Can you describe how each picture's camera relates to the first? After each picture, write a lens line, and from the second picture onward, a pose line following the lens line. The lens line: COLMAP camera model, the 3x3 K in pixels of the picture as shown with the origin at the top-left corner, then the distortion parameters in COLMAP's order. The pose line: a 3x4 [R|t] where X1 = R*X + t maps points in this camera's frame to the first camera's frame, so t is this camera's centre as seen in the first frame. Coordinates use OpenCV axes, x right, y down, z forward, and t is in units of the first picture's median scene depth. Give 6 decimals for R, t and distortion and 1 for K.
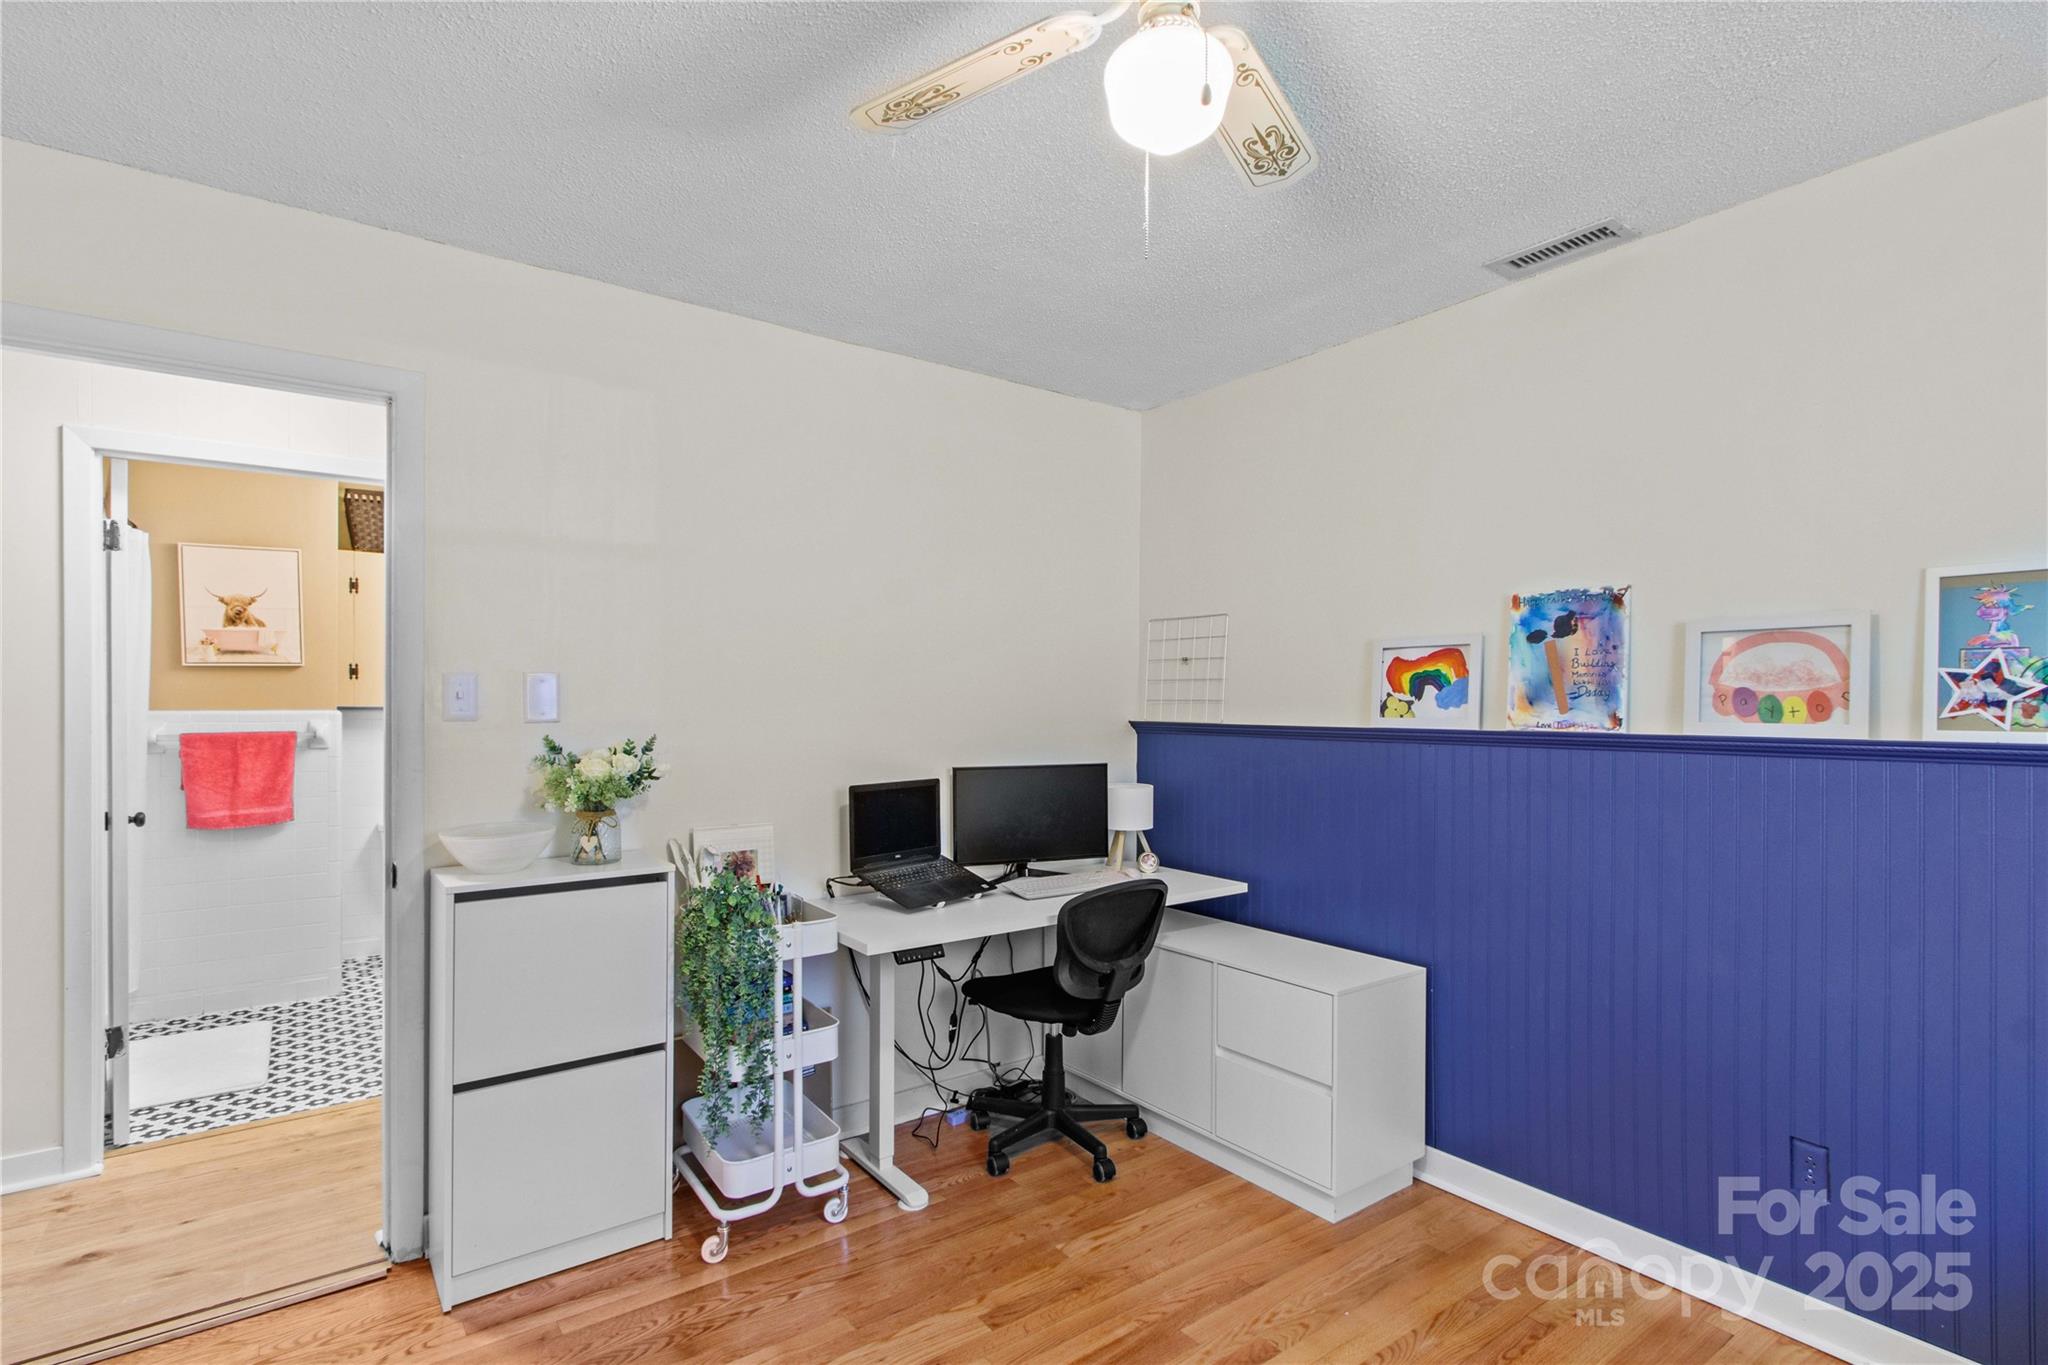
lens RADIAL K [[946.3, 0, 993.2], [0, 946.3, 717.5], [0, 0, 1]] dist [-0.000921, -0.000117]
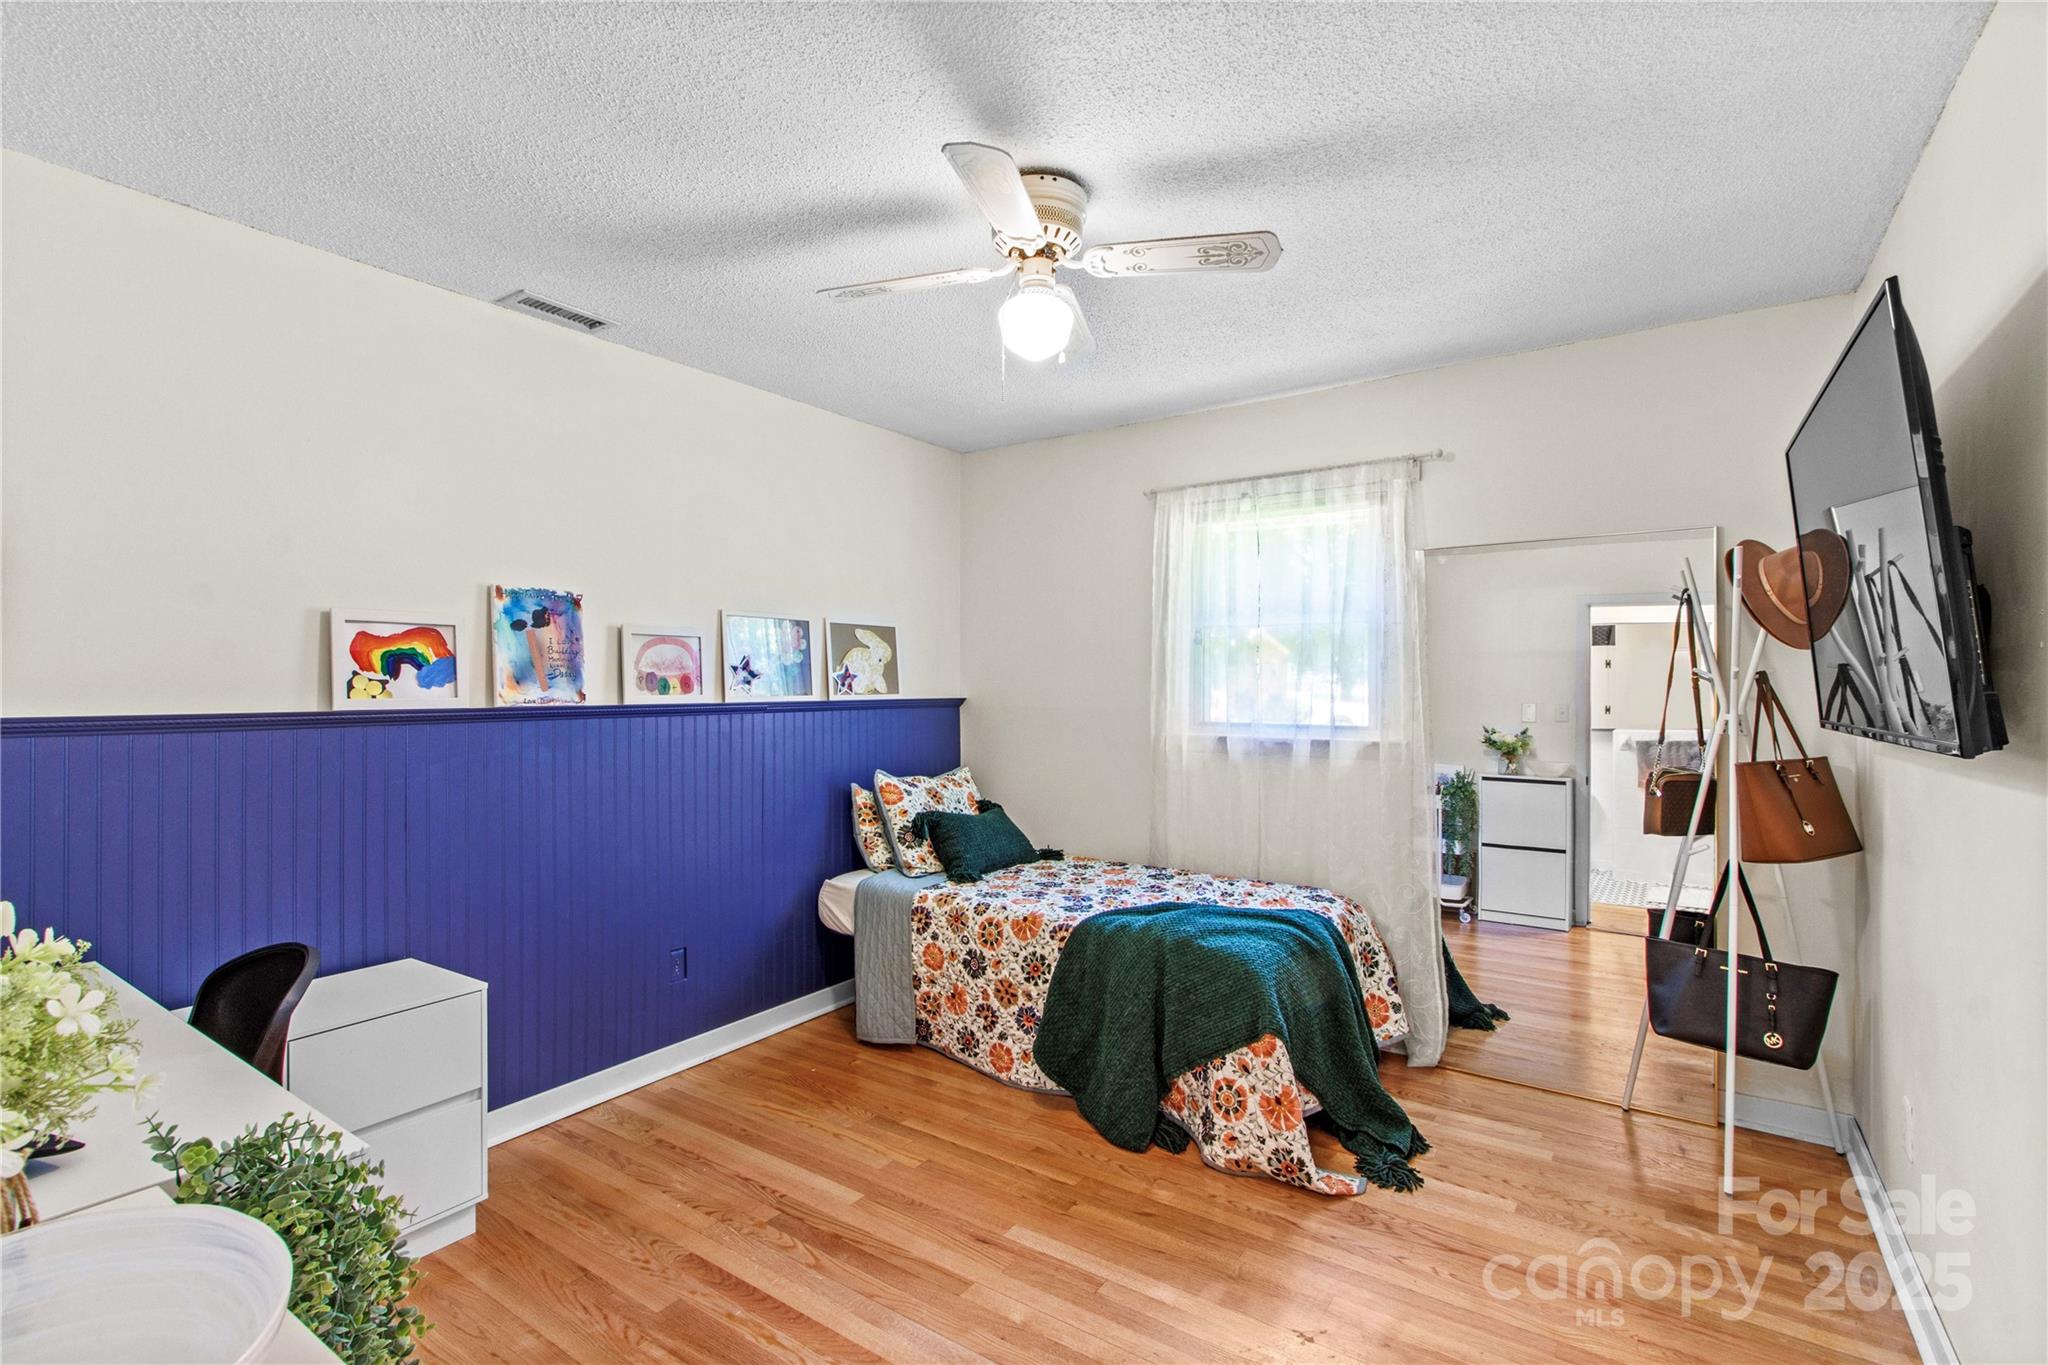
lens RADIAL K [[946.3, 0, 1020.5], [0, 946.3, 688.0], [0, 0, 1]] dist [-0.000921, -0.000117]
pose [[-0.337354, -0.009247, 0.941333, -0.757921], [0.011686, 0.999834, 0.014009, -0.018236], [-0.941305, 0.015726, -0.337190, 0.850429]]
